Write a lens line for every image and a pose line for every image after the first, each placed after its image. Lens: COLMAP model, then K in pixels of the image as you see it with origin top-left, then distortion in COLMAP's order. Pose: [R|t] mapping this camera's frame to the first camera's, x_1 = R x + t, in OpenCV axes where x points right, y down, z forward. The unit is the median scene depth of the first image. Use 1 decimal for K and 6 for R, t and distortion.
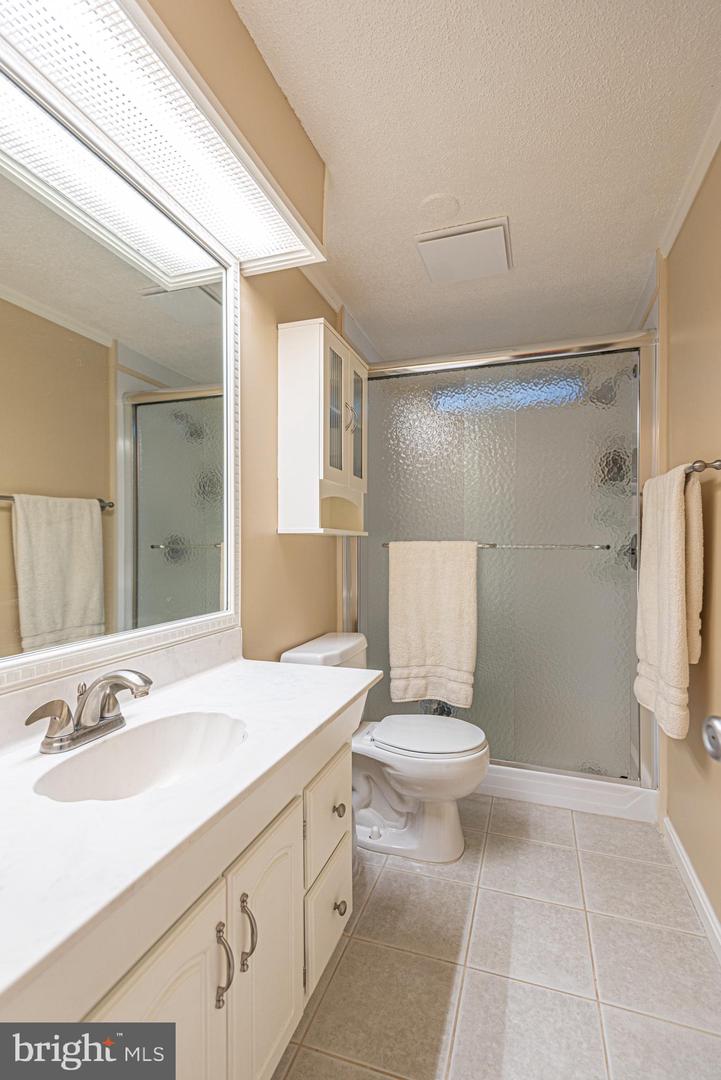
lens RADIAL K [[492.1, 0, 380.5], [0, 492.1, 547.8], [0, 0, 1]] dist [0.038498, -0.020456]
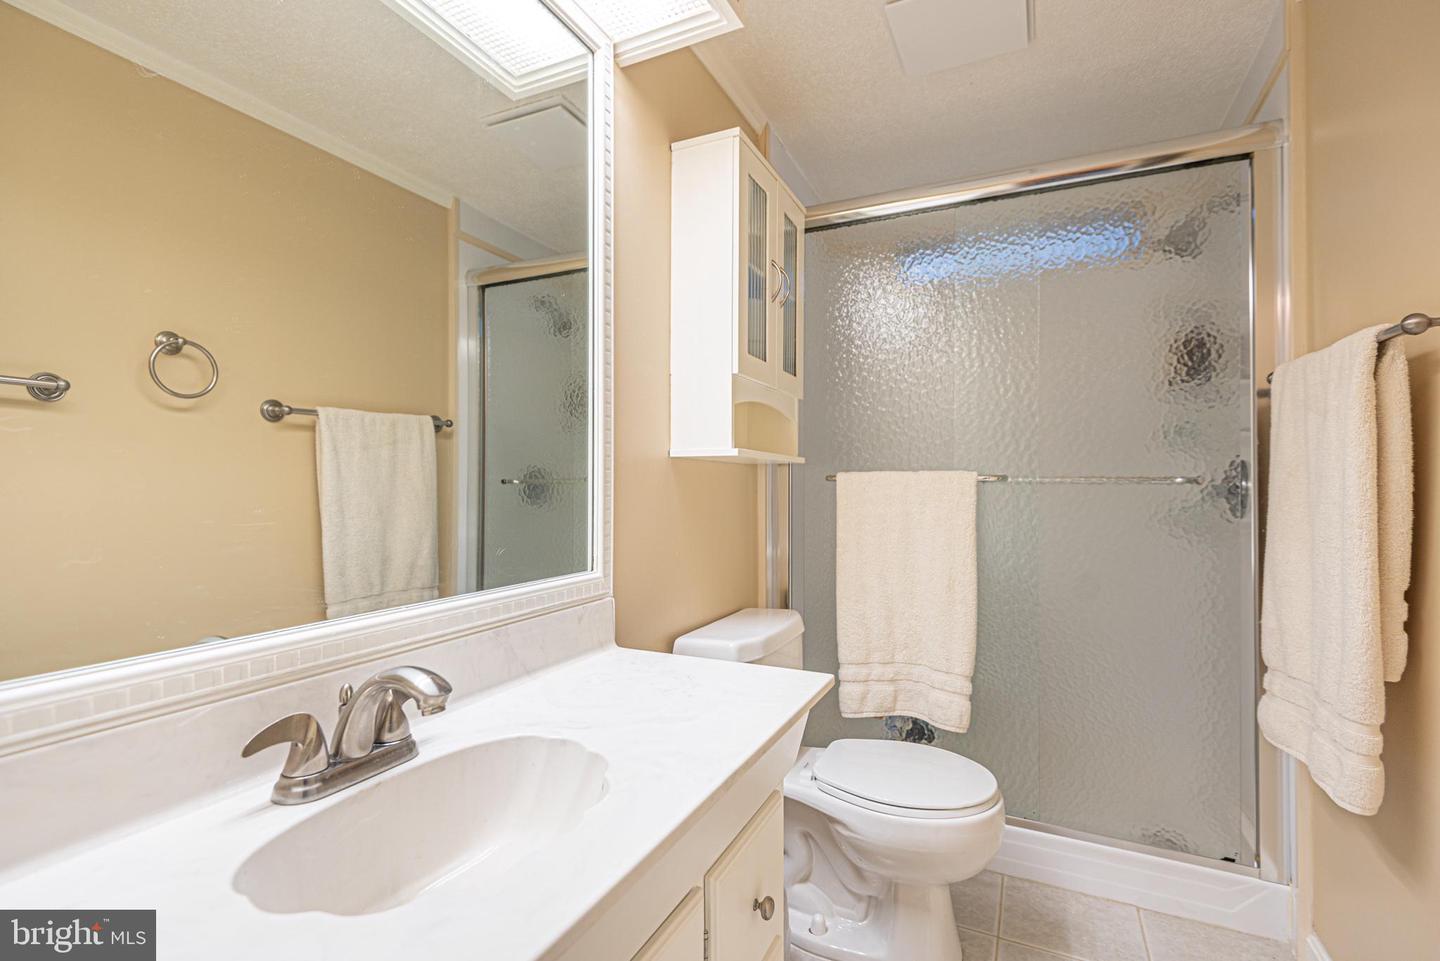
lens RADIAL K [[656.2, 0, 728.6], [0, 656.2, 473.6], [0, 0, 1]] dist [0.038498, -0.020456]
pose [[0.991535, -0.001914, -0.129822, -0.012994], [-0.001849, 0.999582, -0.028863, 0.016247], [0.129823, 0.028859, 0.991117, 0.115990]]
